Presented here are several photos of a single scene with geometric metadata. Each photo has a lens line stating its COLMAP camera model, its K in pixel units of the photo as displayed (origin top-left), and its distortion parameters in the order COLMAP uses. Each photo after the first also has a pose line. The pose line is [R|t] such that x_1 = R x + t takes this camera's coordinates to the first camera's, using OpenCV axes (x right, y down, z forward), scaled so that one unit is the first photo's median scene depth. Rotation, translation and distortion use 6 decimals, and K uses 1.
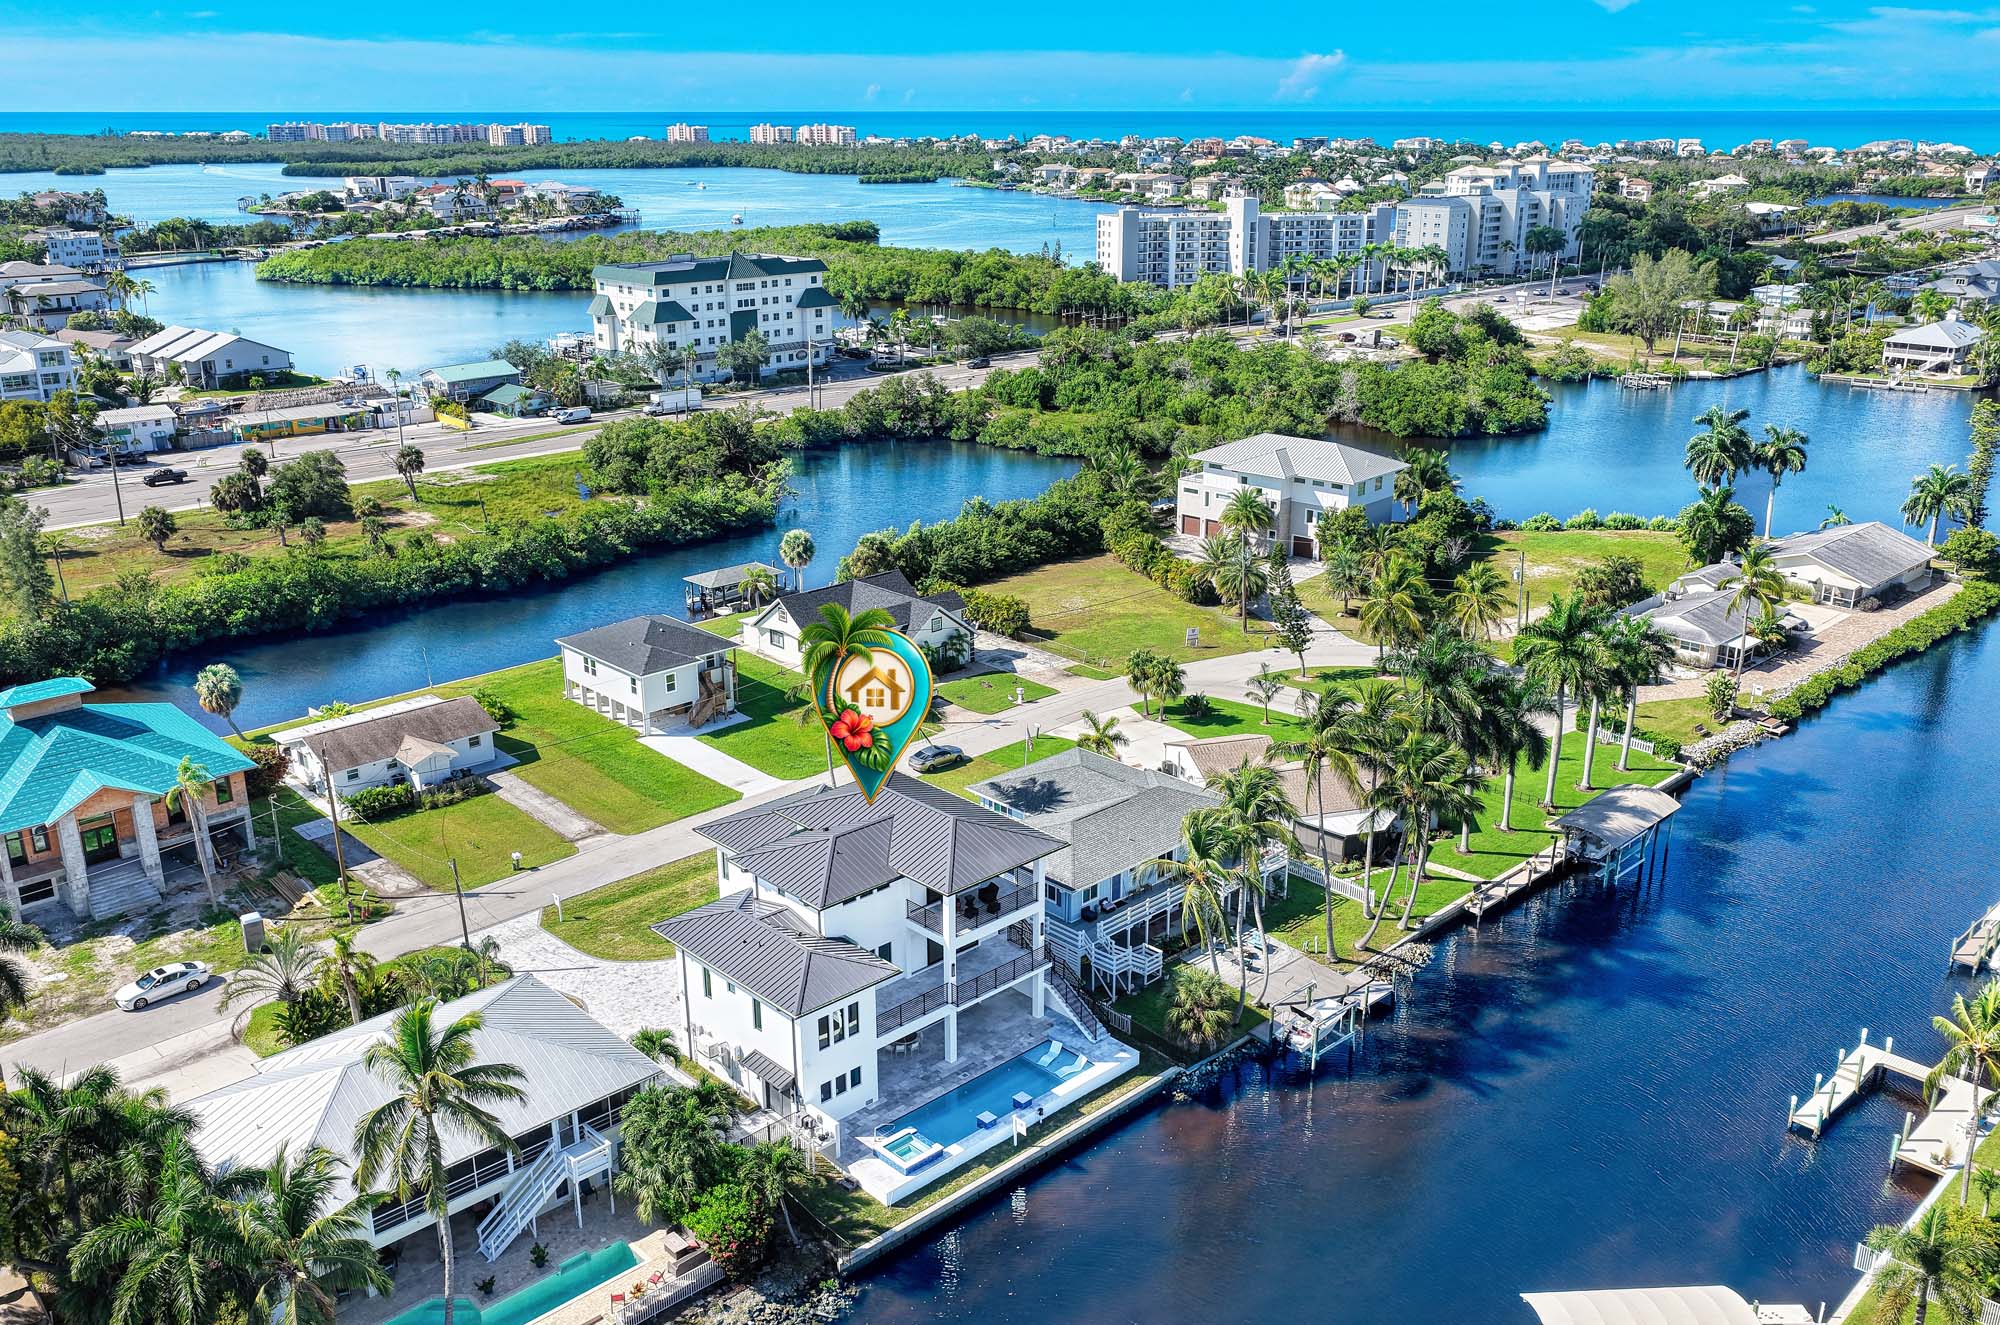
lens RADIAL K [[1675.6, 0, 1000.0], [0, 1675.6, 662.5], [0, 0, 1]] dist [-0.005327, 0.005427]
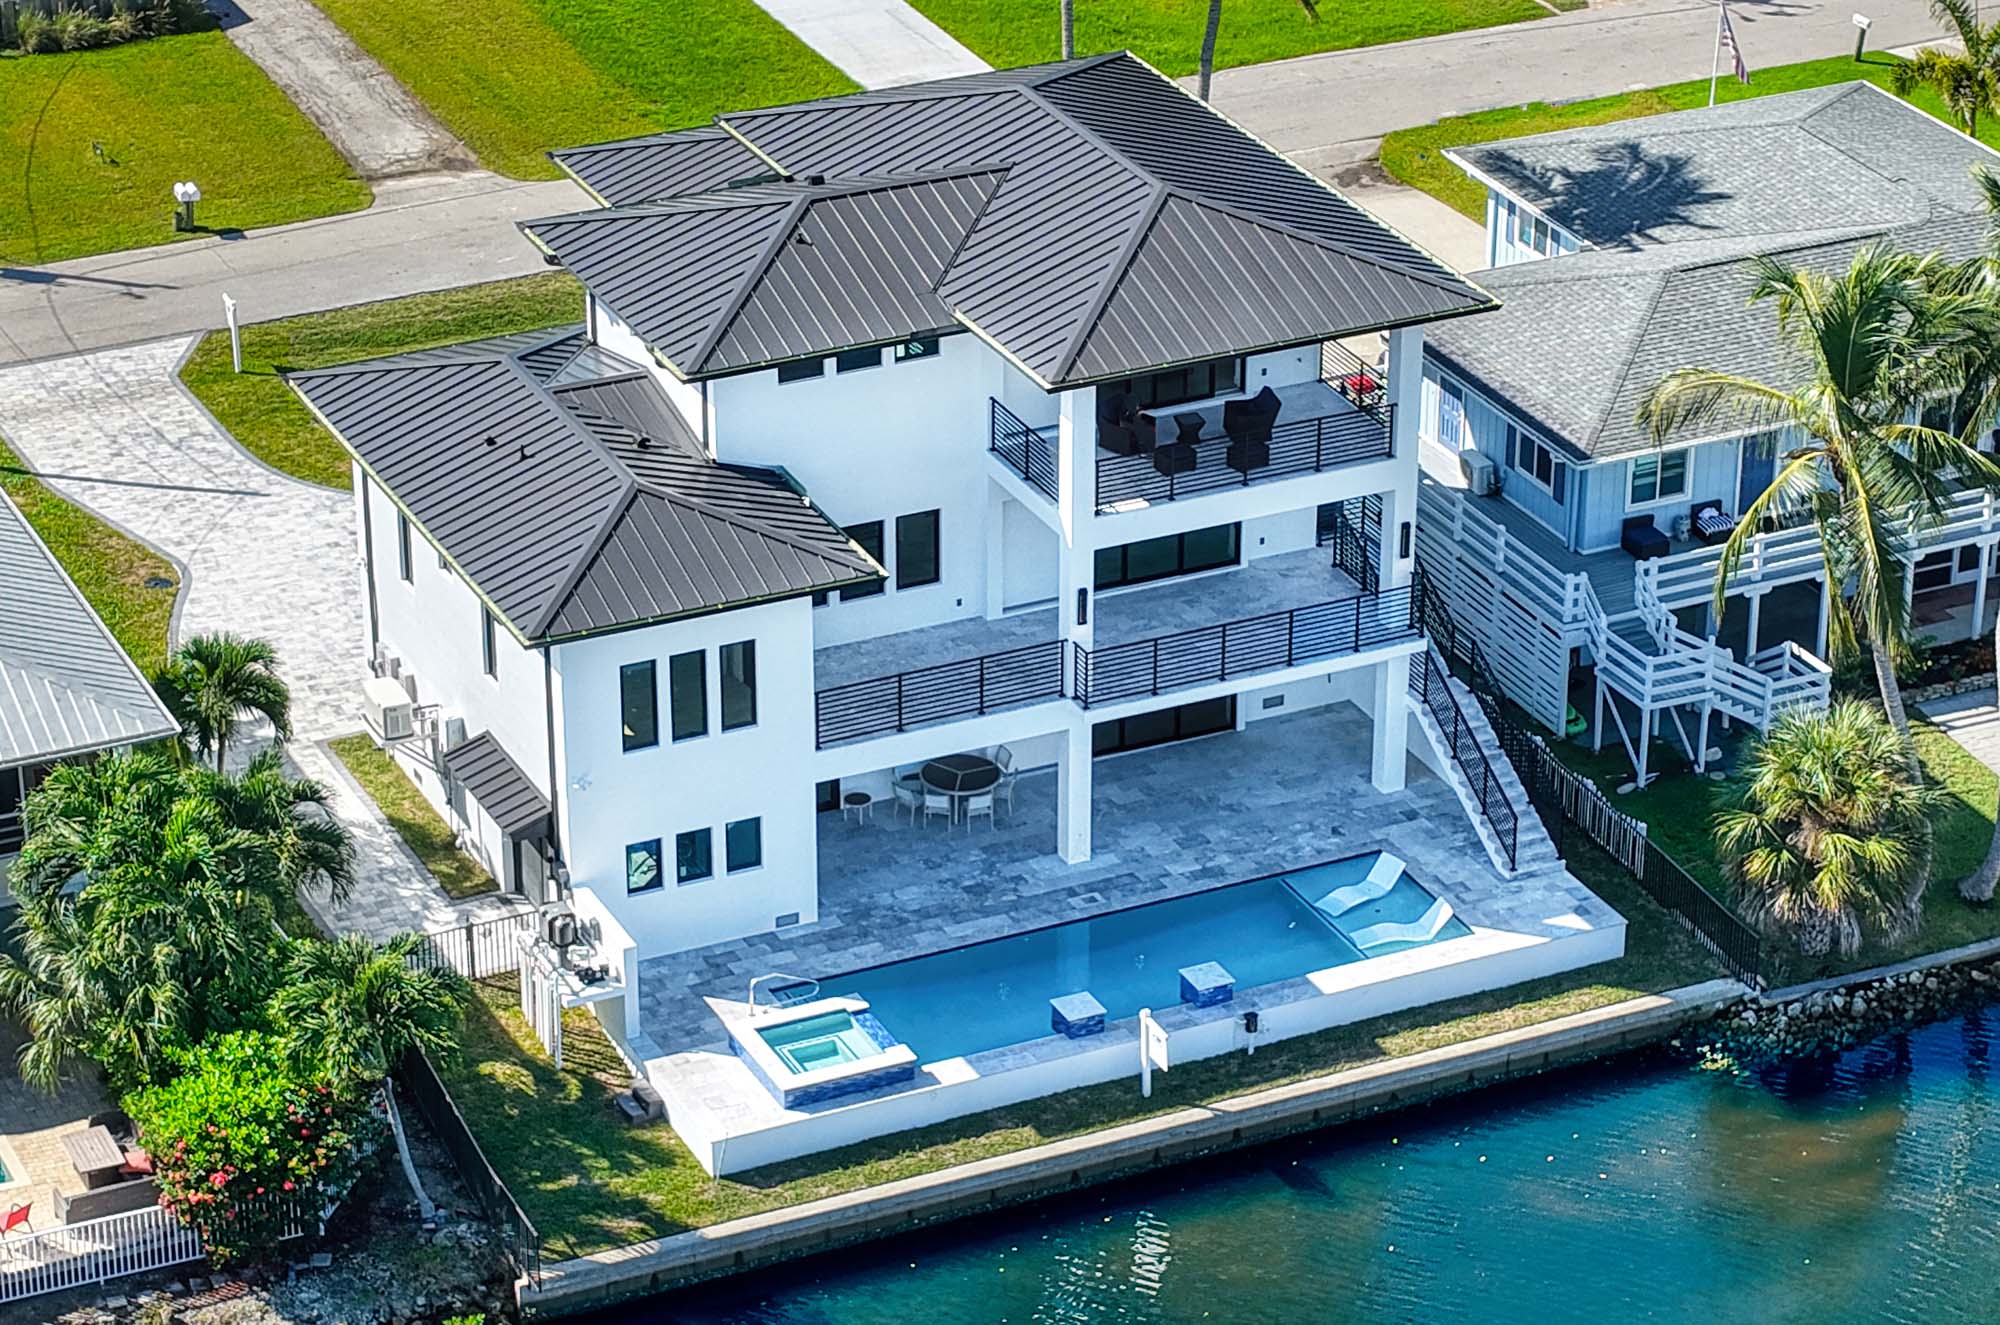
lens RADIAL K [[5027.9, 0, 1000.0], [0, 5027.9, 662.5], [0, 0, 1]] dist [-0.062331, 0.263986]
pose [[0.956351, 0.138052, -0.257555, 0.239789], [-0.096329, 0.981042, 0.168160, 0.018644], [0.275887, -0.136010, 0.951519, -0.021401]]
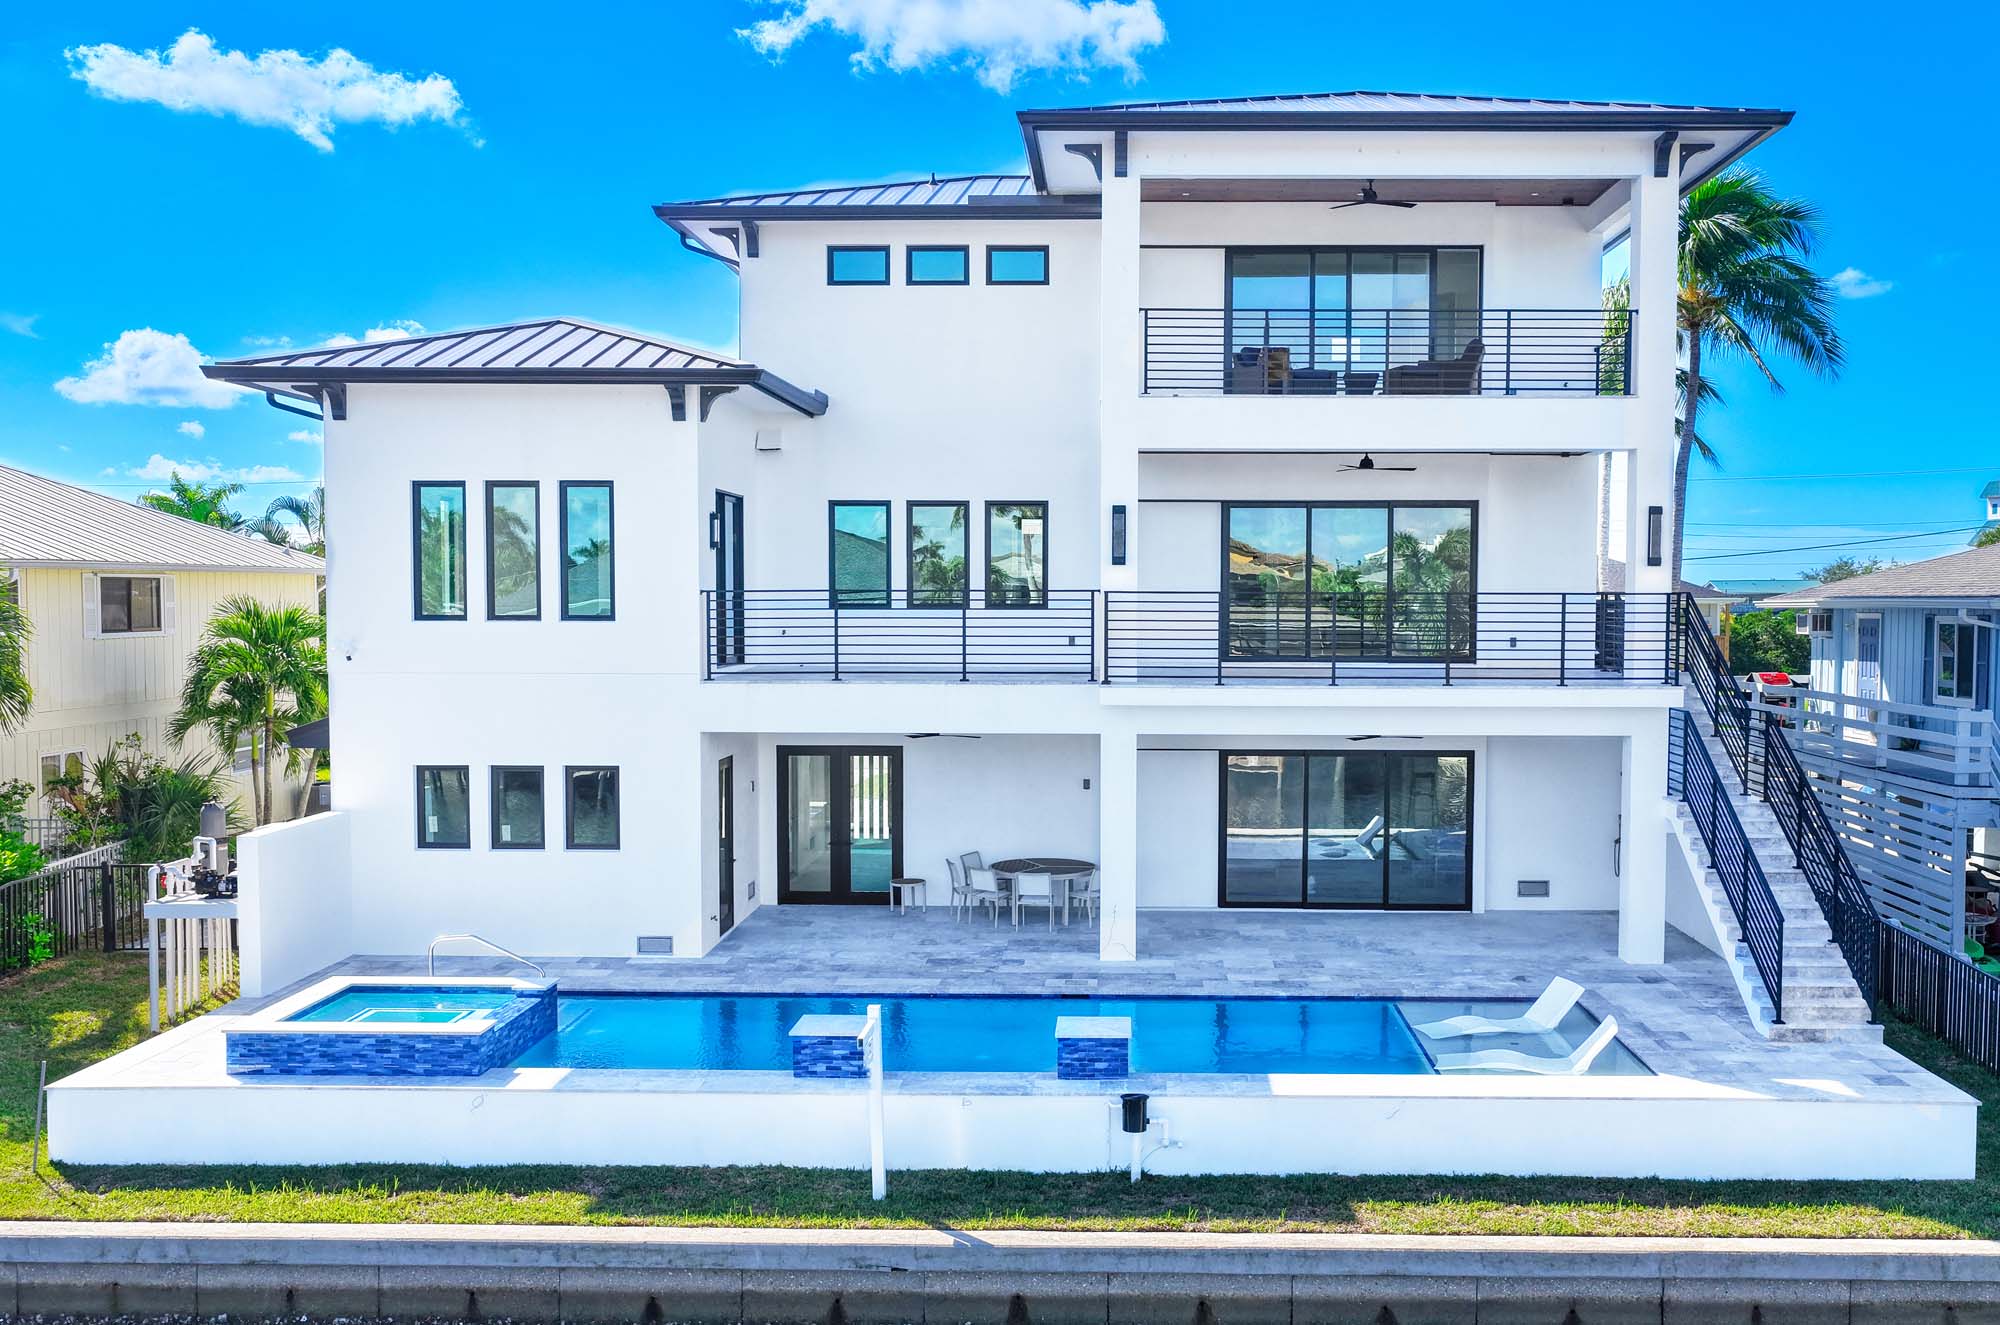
lens RADIAL K [[1806.4, 0, 1162.7], [0, 1806.4, 664.2], [0, 0, 1]] dist [0.000998, 0.002496]
pose [[0.740432, 0.036868, -0.671119, 0.160628], [-0.222932, 0.955443, -0.193469, 0.256339], [0.634083, 0.292864, 0.715660, 0.836522]]
